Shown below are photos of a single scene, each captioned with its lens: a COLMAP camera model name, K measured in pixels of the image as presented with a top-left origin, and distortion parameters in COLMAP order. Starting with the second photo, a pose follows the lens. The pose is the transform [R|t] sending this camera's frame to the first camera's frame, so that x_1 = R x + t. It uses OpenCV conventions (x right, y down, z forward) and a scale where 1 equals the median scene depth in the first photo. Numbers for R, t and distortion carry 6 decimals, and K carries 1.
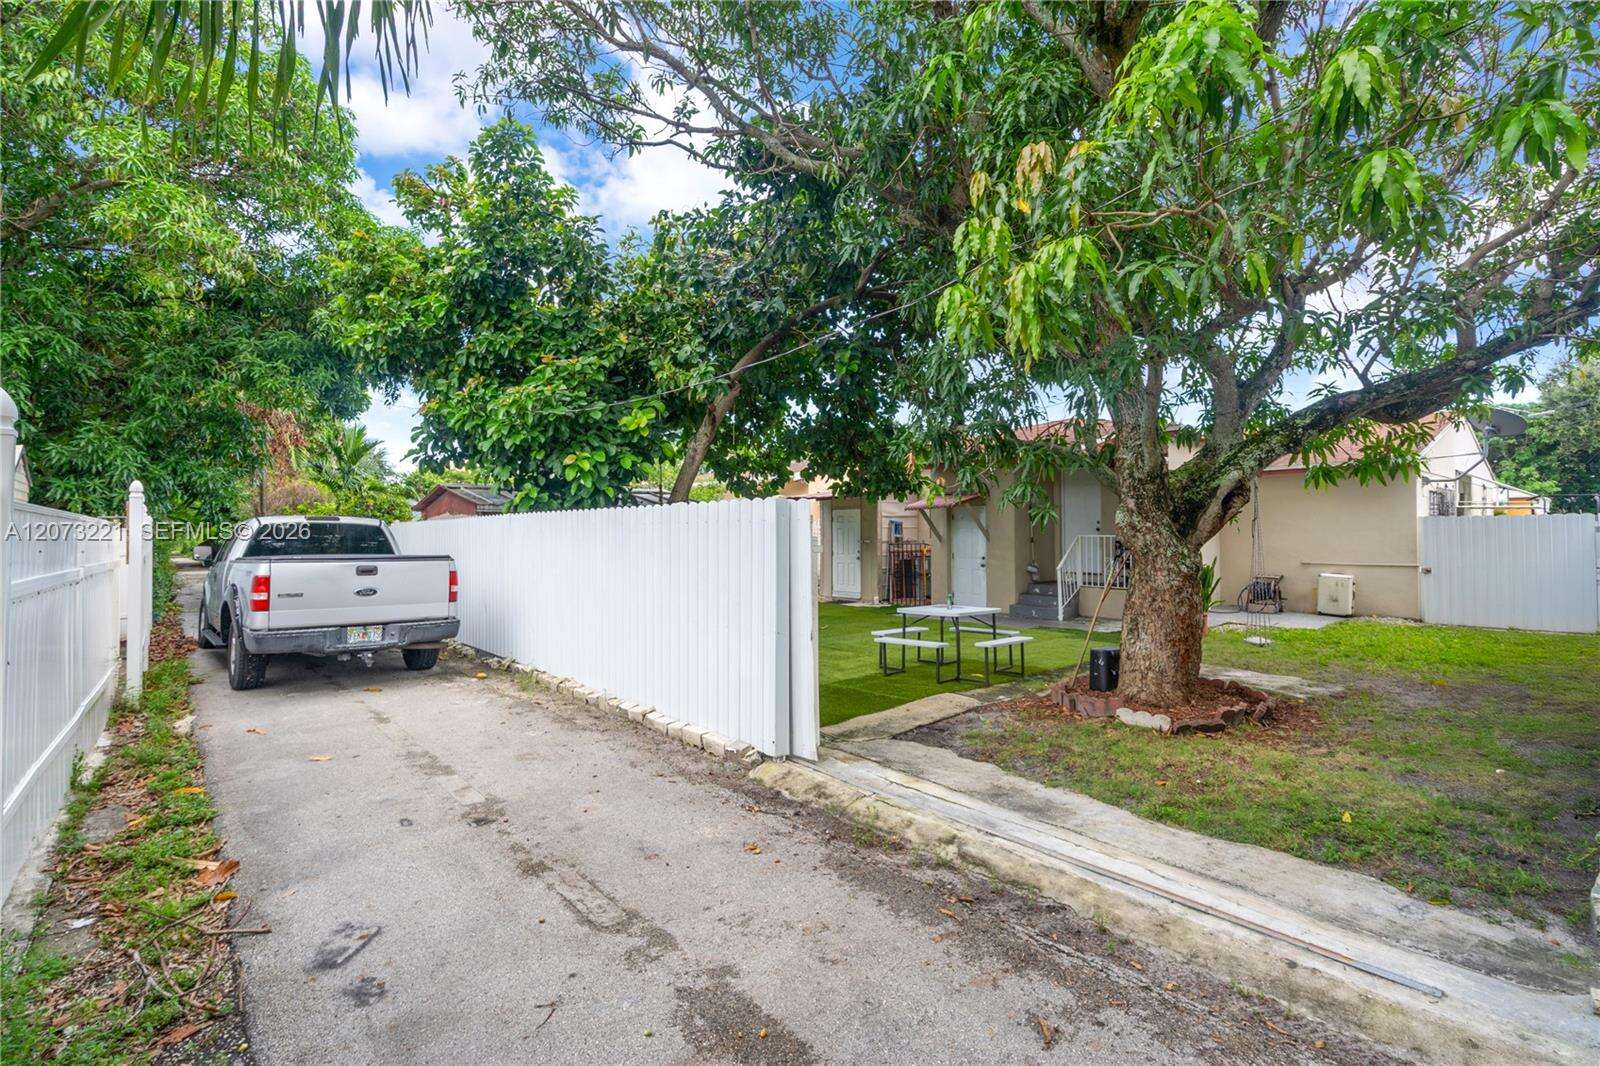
lens RADIAL K [[736.2, 0, 799.6], [0, 736.2, 515.9], [0, 0, 1]] dist [-0.003541, -0.000140]
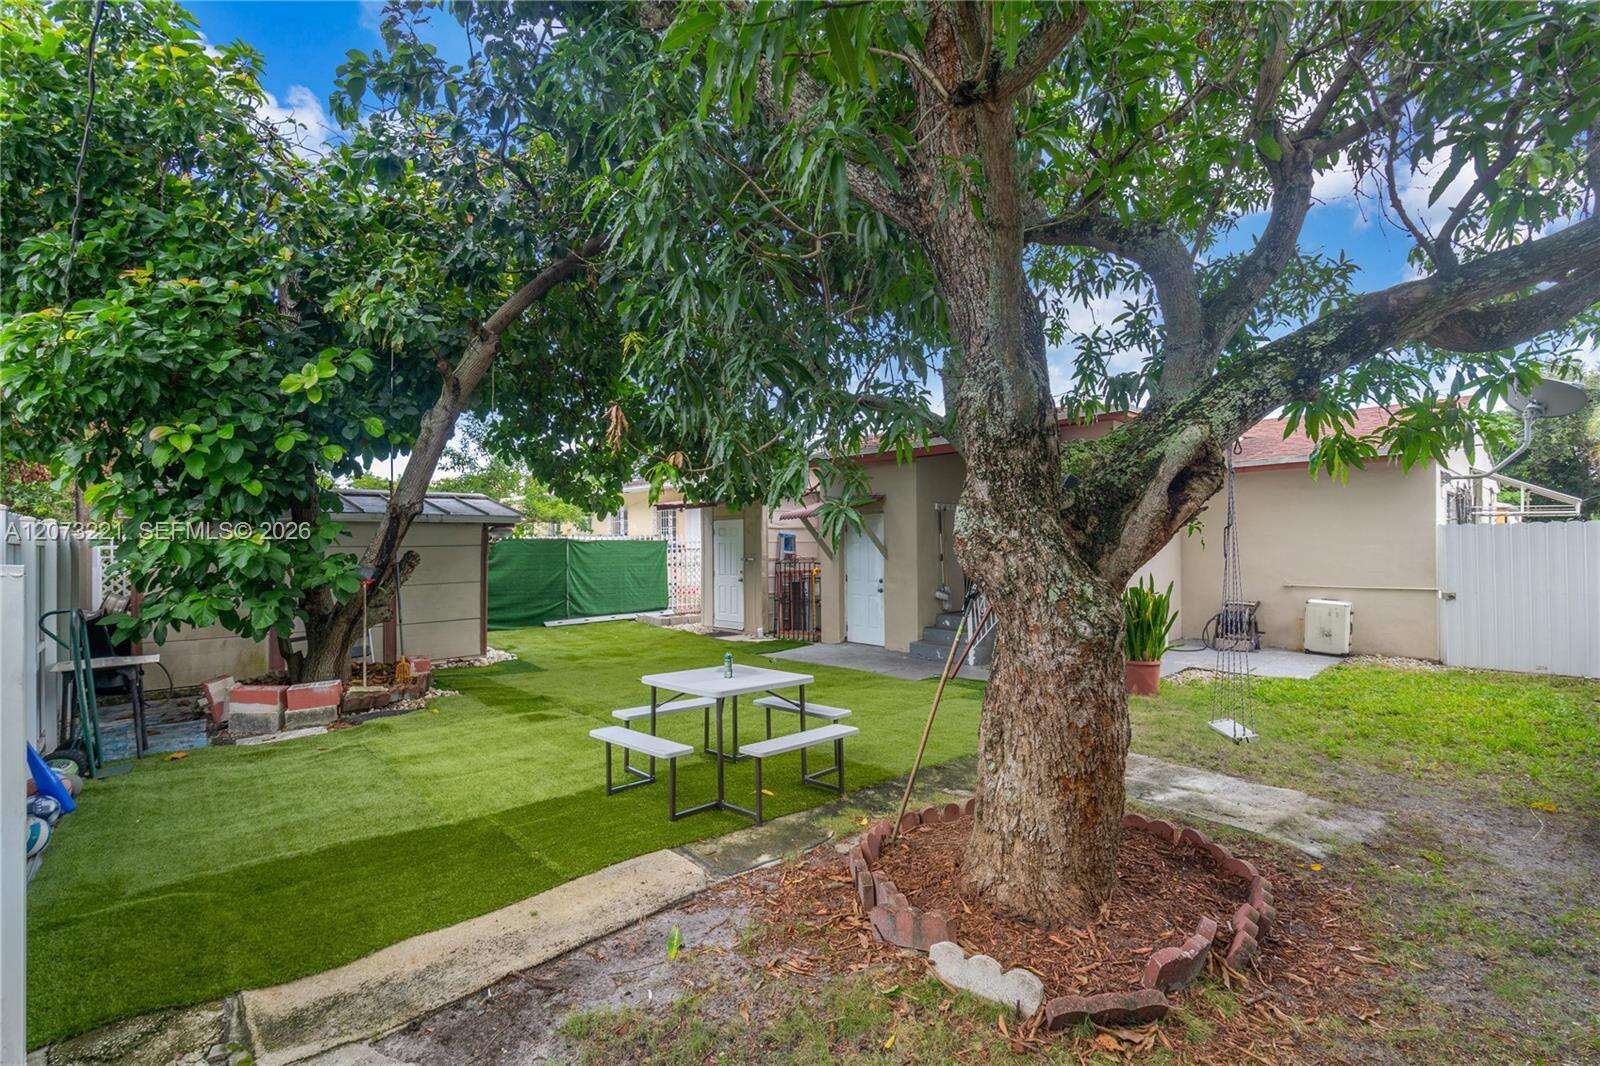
lens RADIAL K [[738.8, 0, 794.8], [0, 738.8, 538.9], [0, 0, 1]] dist [-0.006630, 0.001025]
pose [[0.999549, -0.002870, 0.029887, 0.278319], [0.002521, 0.999928, 0.011718, 0.007862], [-0.029918, -0.011637, 0.999485, 0.461411]]
